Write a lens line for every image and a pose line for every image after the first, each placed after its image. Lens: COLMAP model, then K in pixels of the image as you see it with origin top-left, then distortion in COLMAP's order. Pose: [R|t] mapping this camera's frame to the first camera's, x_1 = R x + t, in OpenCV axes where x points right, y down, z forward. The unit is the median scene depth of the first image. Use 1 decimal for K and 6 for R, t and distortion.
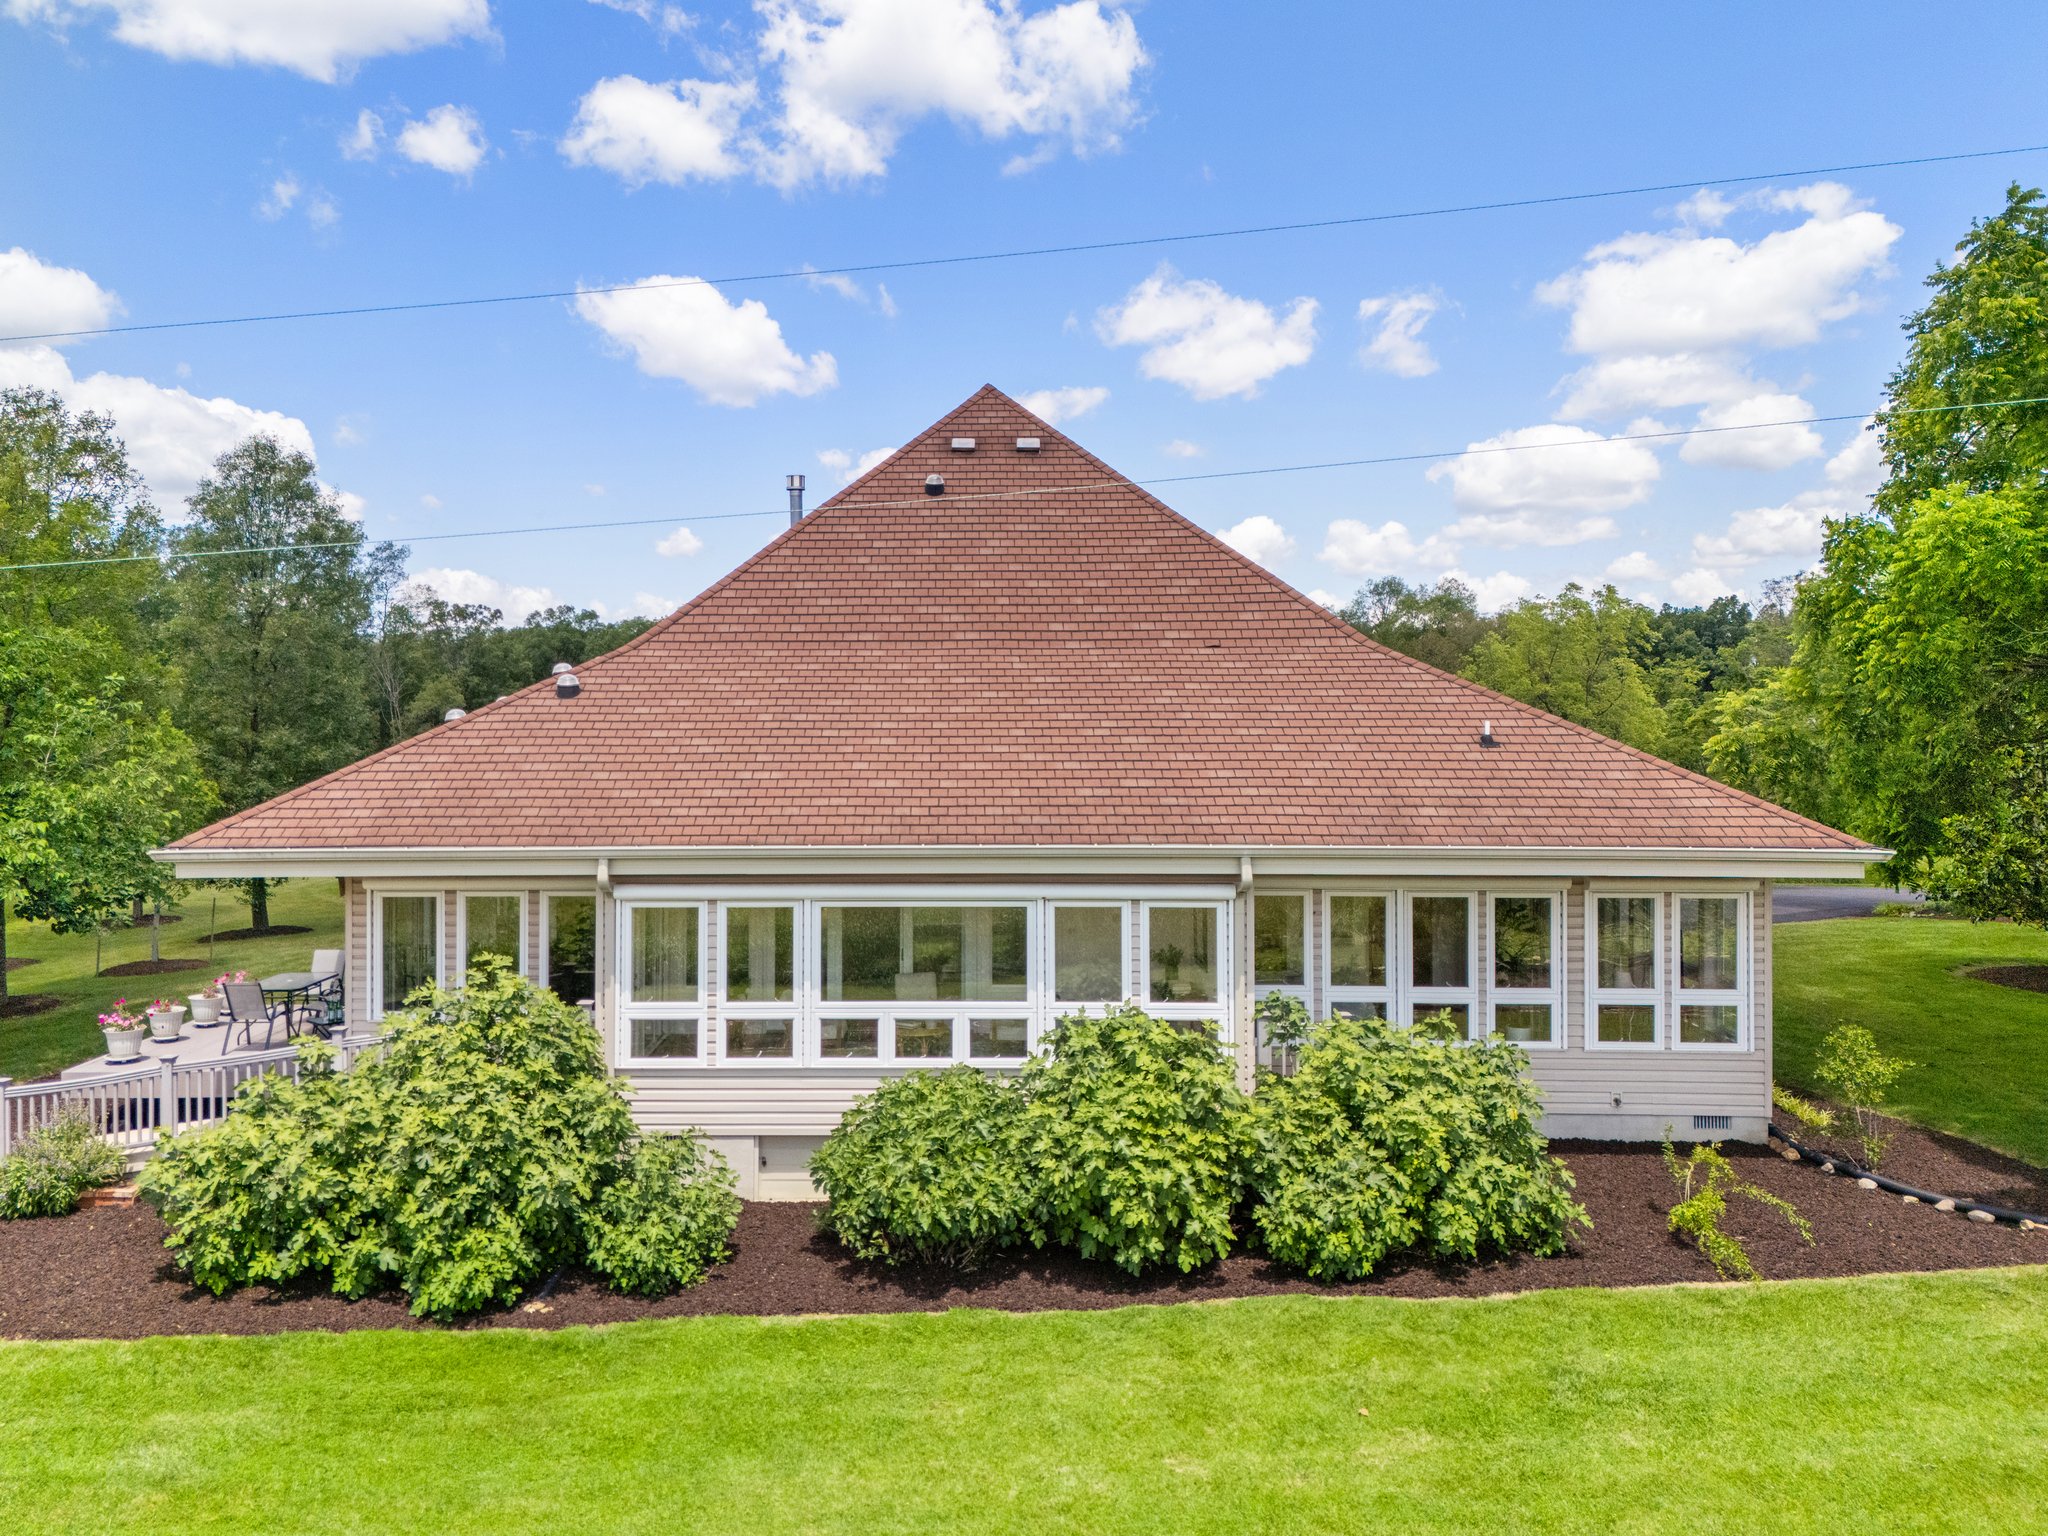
lens RADIAL K [[1460.7, 0, 1023.7], [0, 1460.7, 746.5], [0, 0, 1]] dist [0.047757, -0.051479]
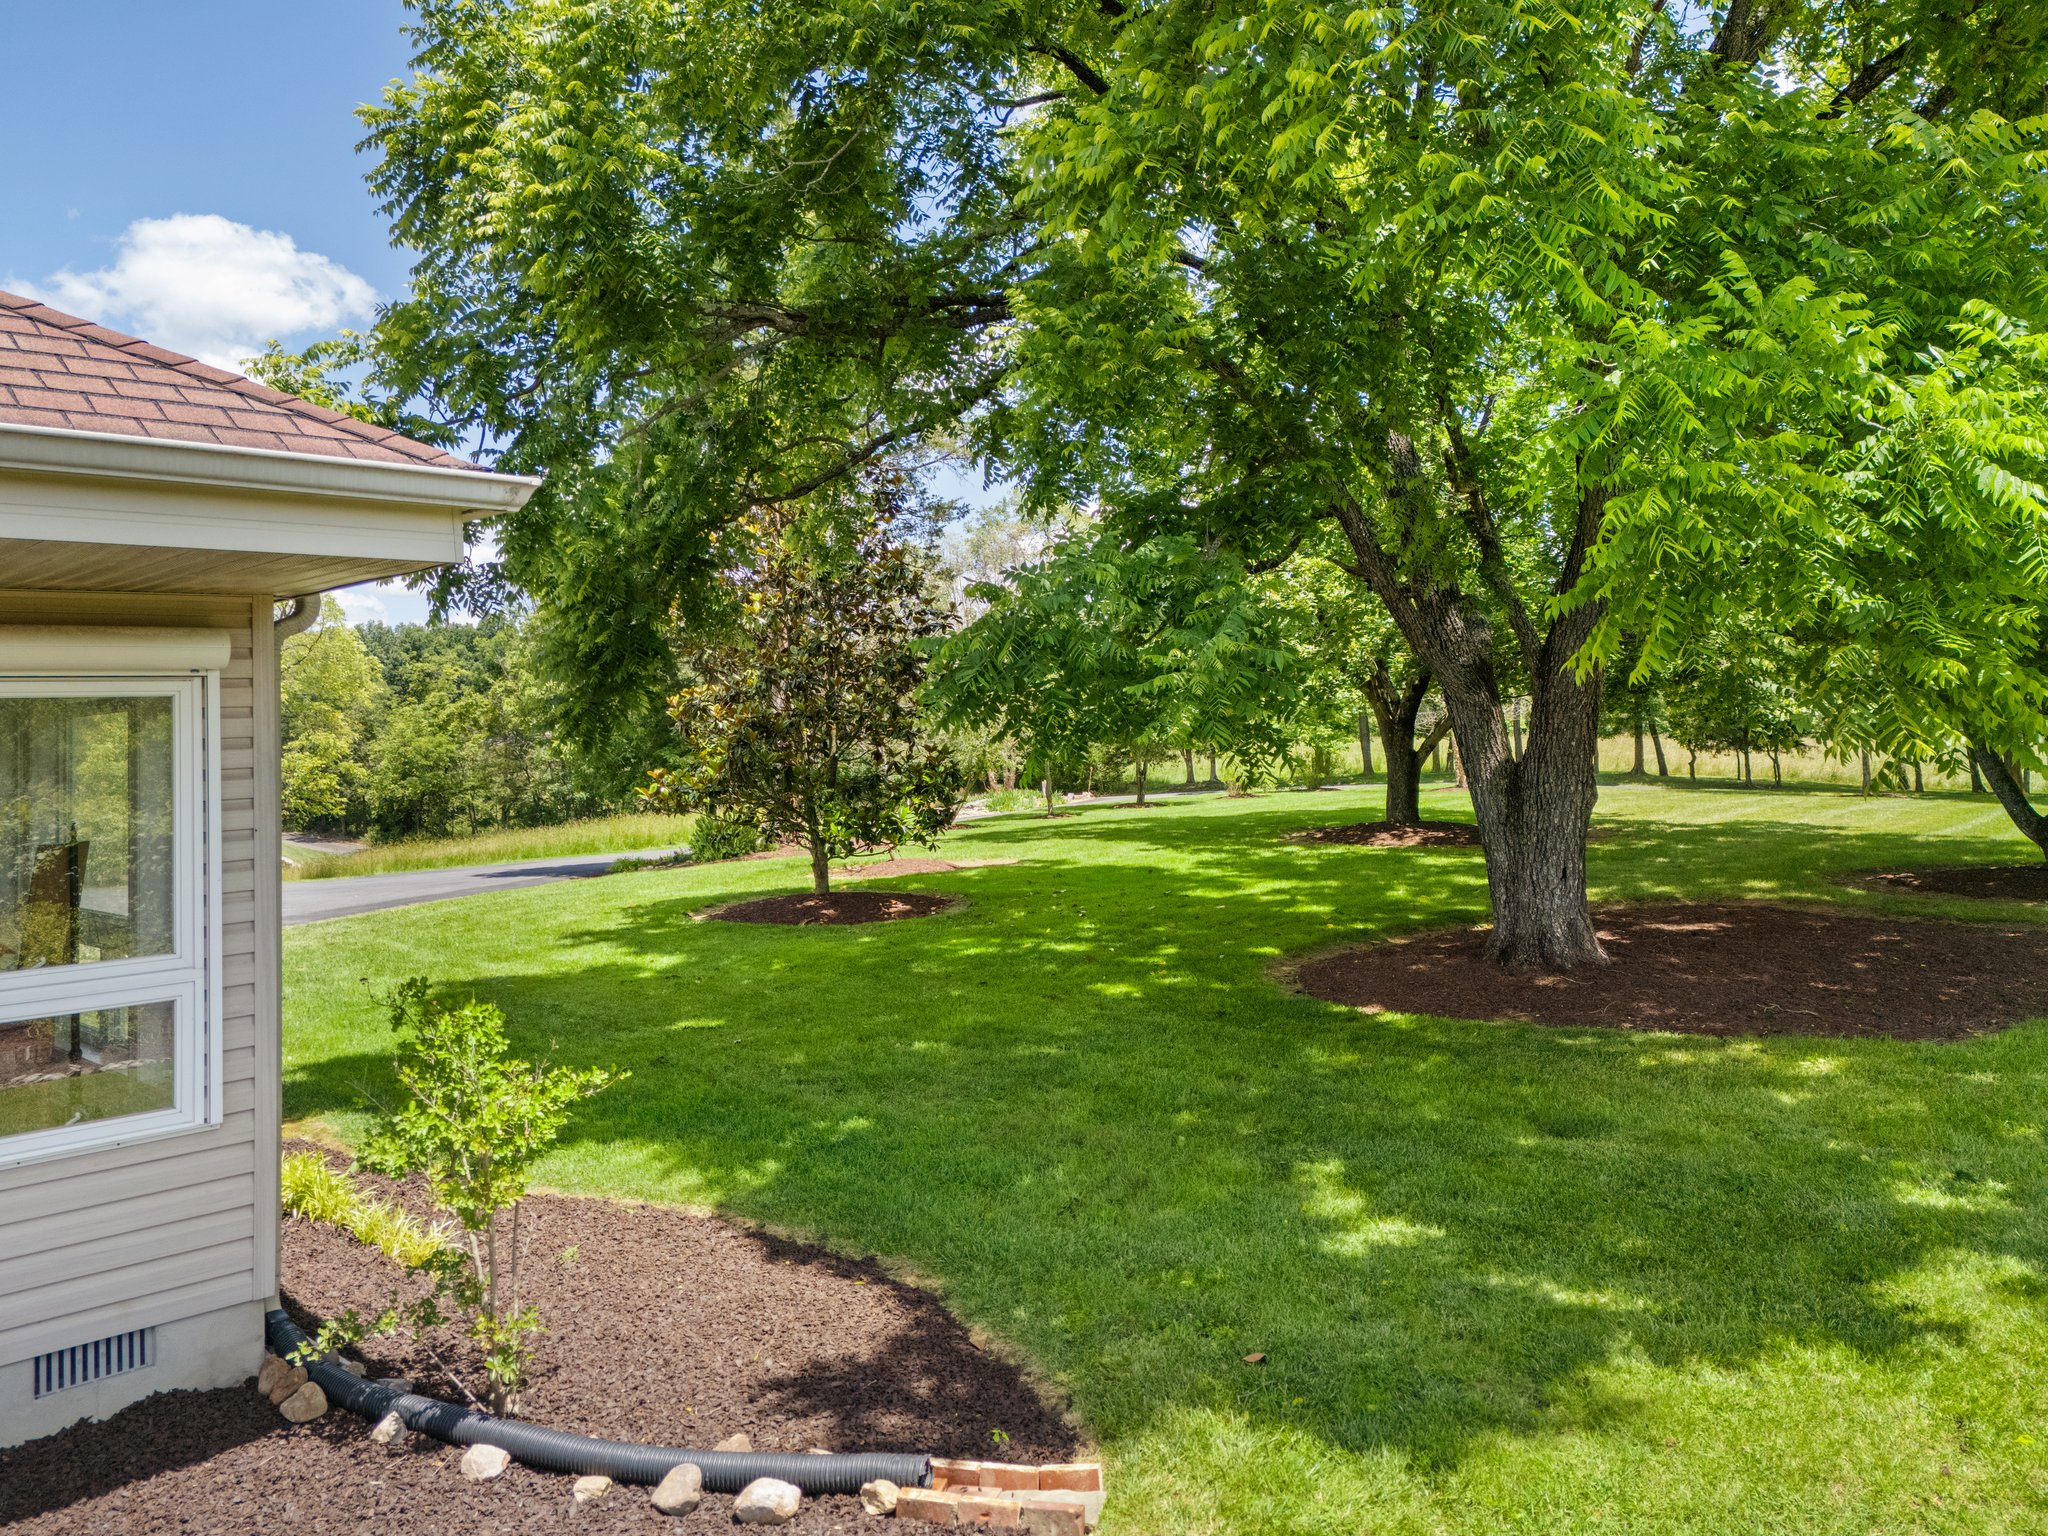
lens RADIAL K [[1490.8, 0, 1026.2], [0, 1490.8, 757.9], [0, 0, 1]] dist [0.087592, -0.089081]
pose [[0.712925, -0.036676, 0.700280, 0.425184], [0.044632, 0.998980, 0.006882, 0.136032], [-0.699818, 0.026349, 0.713835, 0.662449]]
